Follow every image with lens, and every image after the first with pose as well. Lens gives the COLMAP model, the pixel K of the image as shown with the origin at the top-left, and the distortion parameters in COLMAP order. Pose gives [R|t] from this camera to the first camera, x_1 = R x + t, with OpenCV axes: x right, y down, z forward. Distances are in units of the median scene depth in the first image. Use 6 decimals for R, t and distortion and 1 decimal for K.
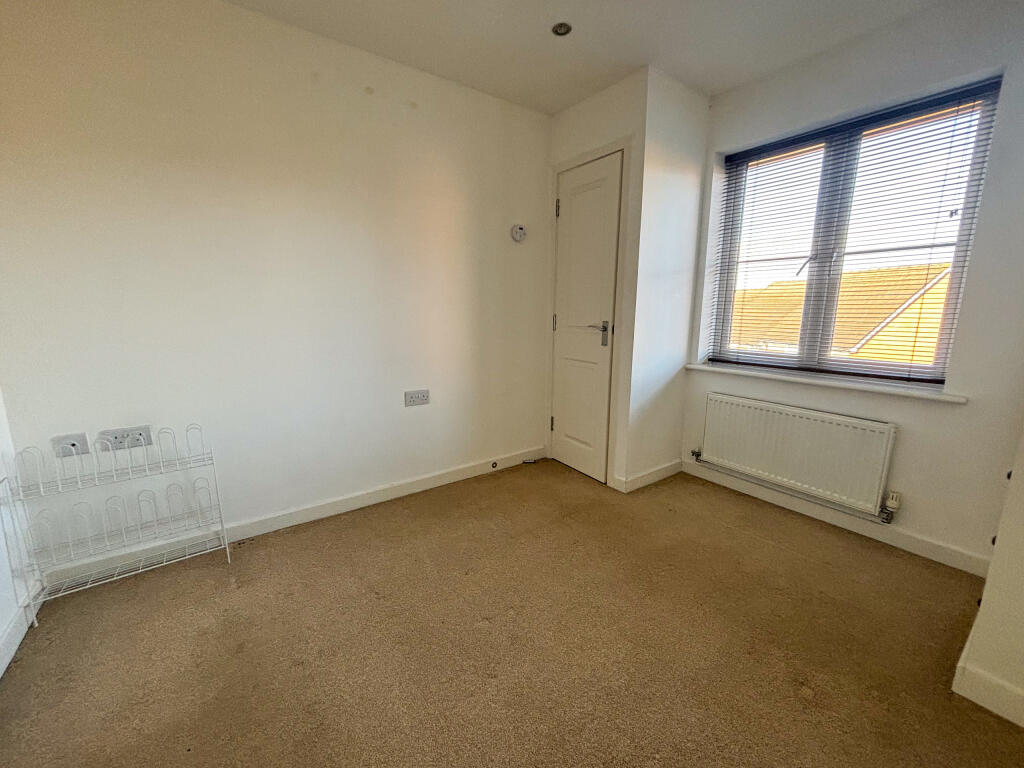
lens RADIAL K [[417.7, 0, 512.0], [0, 417.7, 384.0], [0, 0, 1]] dist [-0.002454, 0.001203]
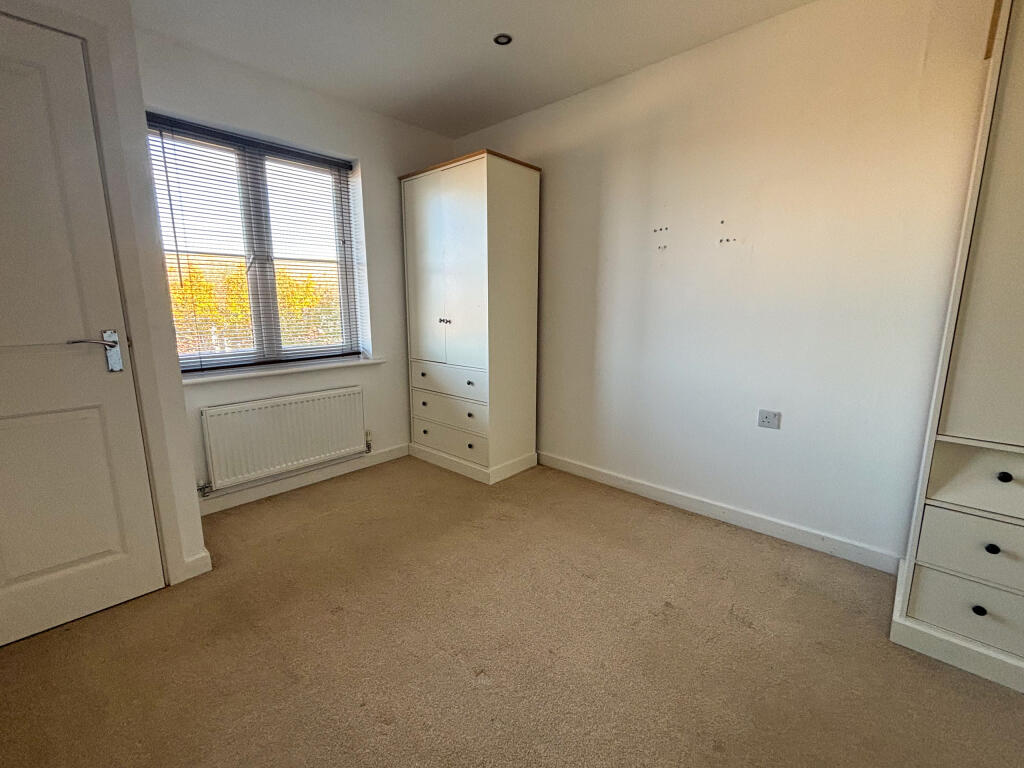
lens RADIAL K [[436.0, 0, 512.0], [0, 436.0, 384.0], [0, 0, 1]] dist [-0.001433, 0.000086]
pose [[-0.222393, -0.182383, 0.957746, -0.524914], [0.175597, 0.958790, 0.223356, -0.123820], [-0.959014, 0.217850, -0.181202, 0.619572]]
